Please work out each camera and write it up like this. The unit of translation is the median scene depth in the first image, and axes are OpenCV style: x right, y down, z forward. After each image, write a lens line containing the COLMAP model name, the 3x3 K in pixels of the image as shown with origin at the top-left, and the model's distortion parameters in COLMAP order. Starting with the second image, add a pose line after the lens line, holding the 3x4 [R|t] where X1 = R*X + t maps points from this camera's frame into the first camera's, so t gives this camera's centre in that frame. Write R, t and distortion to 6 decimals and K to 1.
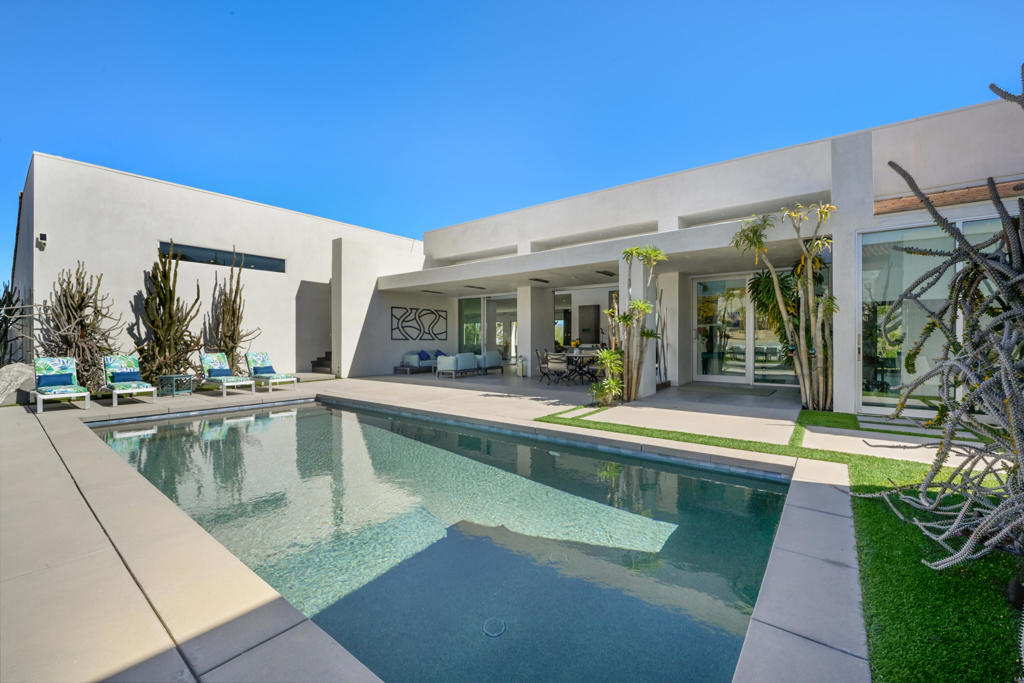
lens RADIAL K [[415.4, 0, 514.9], [0, 415.4, 342.7], [0, 0, 1]] dist [-0.023178, 0.000154]
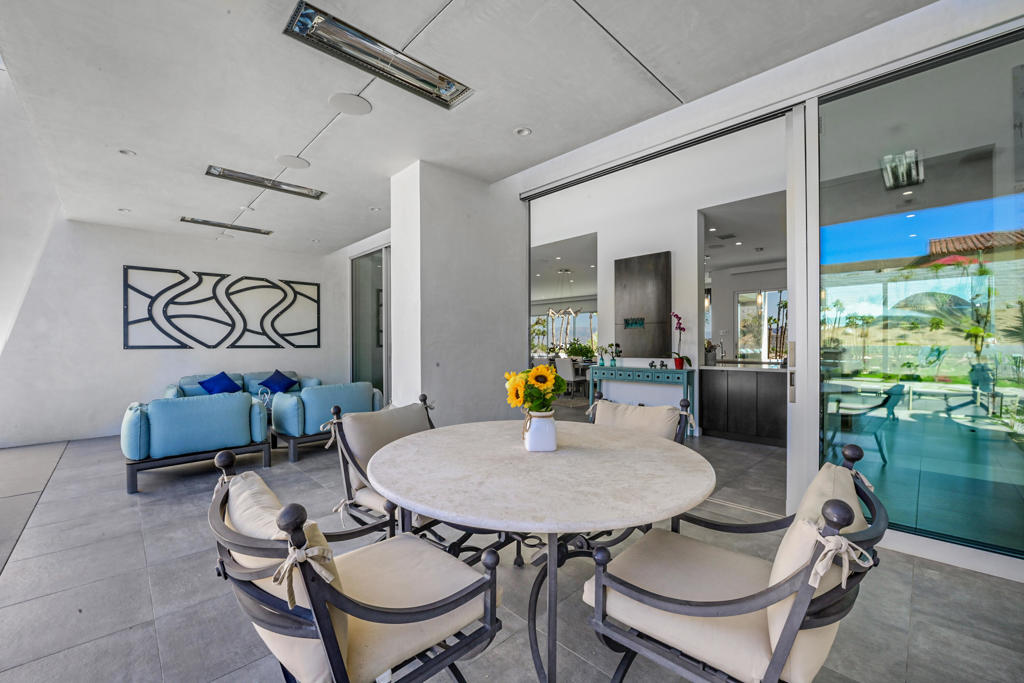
lens RADIAL K [[415.4, 0, 514.9], [0, 415.4, 342.7], [0, 0, 1]] dist [-0.023178, 0.000154]
pose [[0.990555, -0.004609, -0.137042, 0.120452], [0.003426, 0.999955, -0.008864, -0.007491], [0.137076, 0.008311, 0.990526, 0.629911]]
